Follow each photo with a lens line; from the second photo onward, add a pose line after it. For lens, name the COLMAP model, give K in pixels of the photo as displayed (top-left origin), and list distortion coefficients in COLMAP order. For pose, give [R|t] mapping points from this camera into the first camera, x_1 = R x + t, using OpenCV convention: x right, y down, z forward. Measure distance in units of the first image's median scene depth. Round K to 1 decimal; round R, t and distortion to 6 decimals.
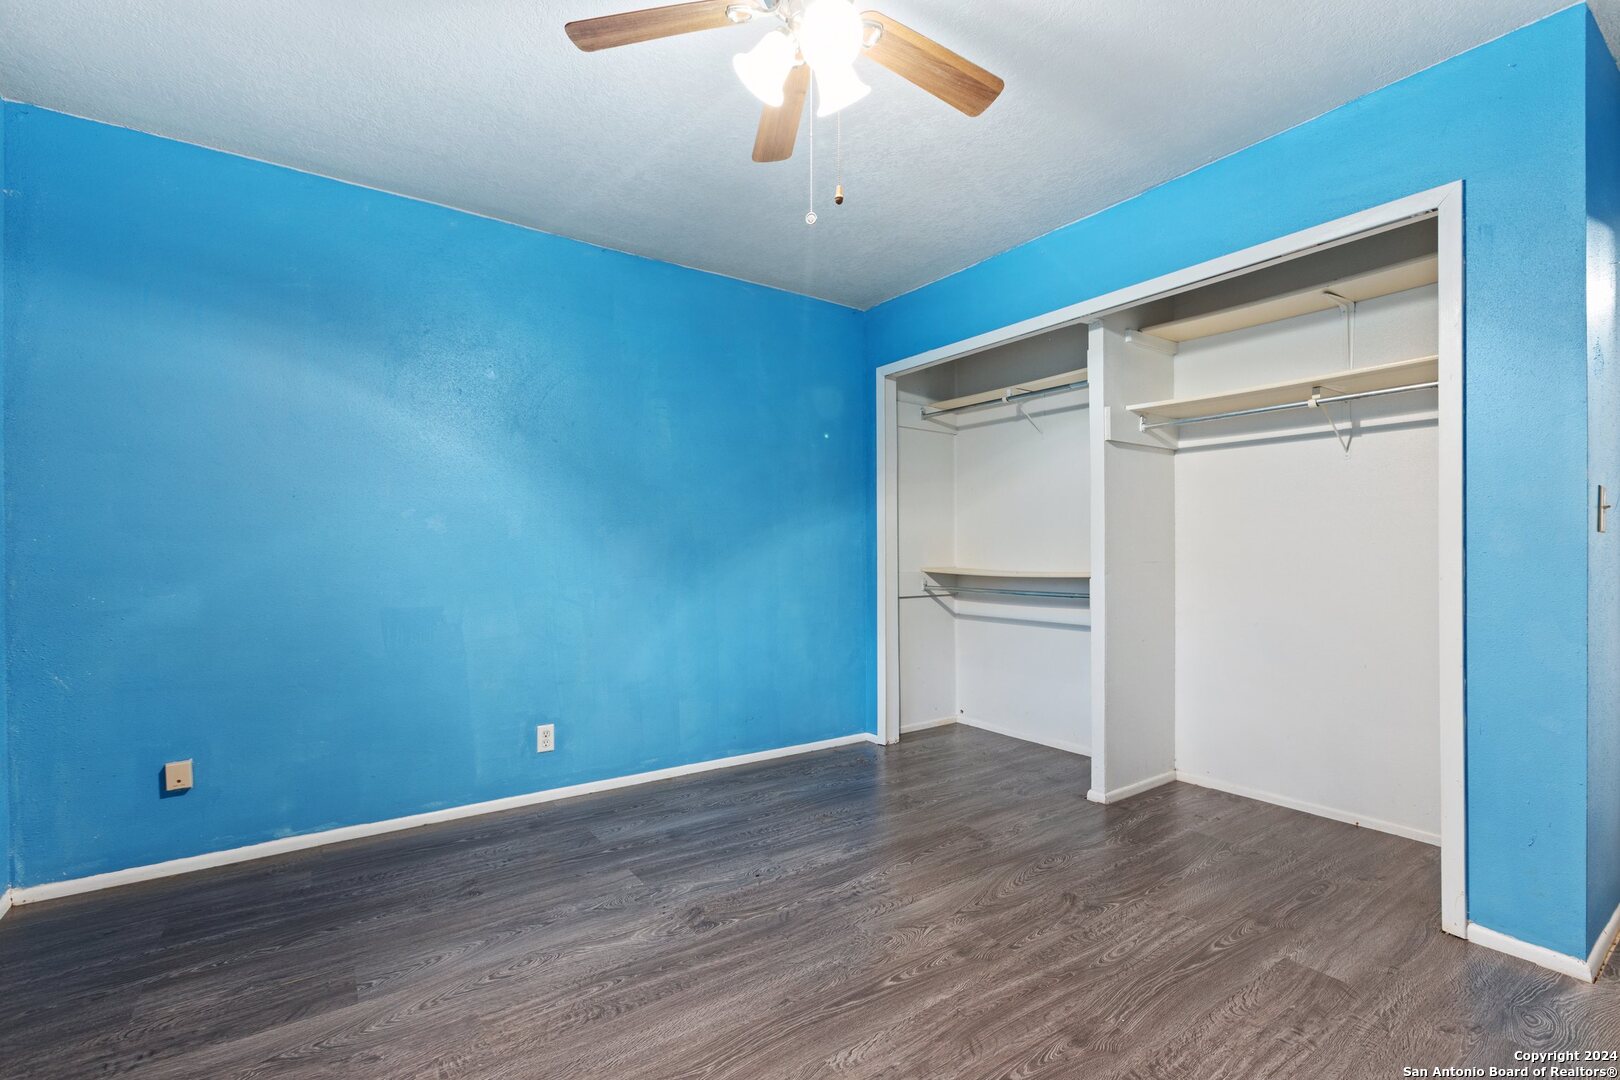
lens RADIAL K [[728.1, 0, 814.6], [0, 728.1, 549.5], [0, 0, 1]] dist [-0.000150, 0.000196]
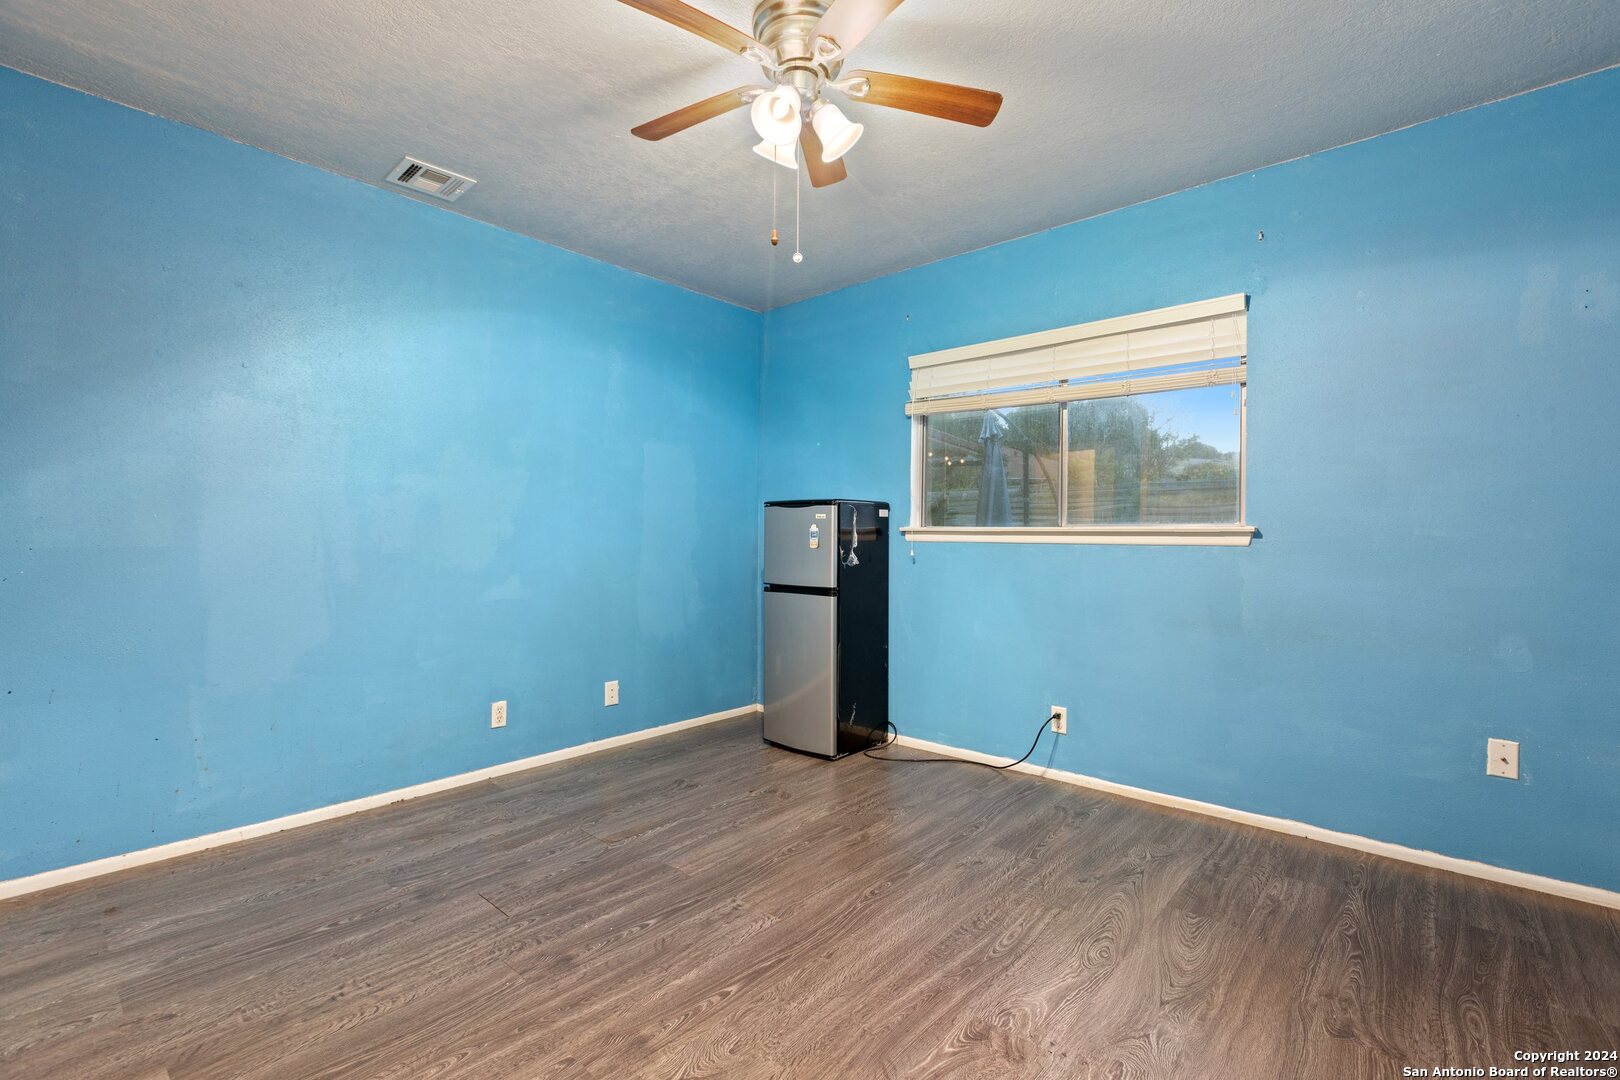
lens RADIAL K [[728.1, 0, 809.8], [0, 728.1, 536.3], [0, 0, 1]] dist [-0.000150, 0.000196]
pose [[-0.975522, 0.000179, -0.219902, 0.208920], [0.001482, 0.999982, -0.005759, 0.010972], [0.219897, -0.005944, -0.975505, 1.920451]]
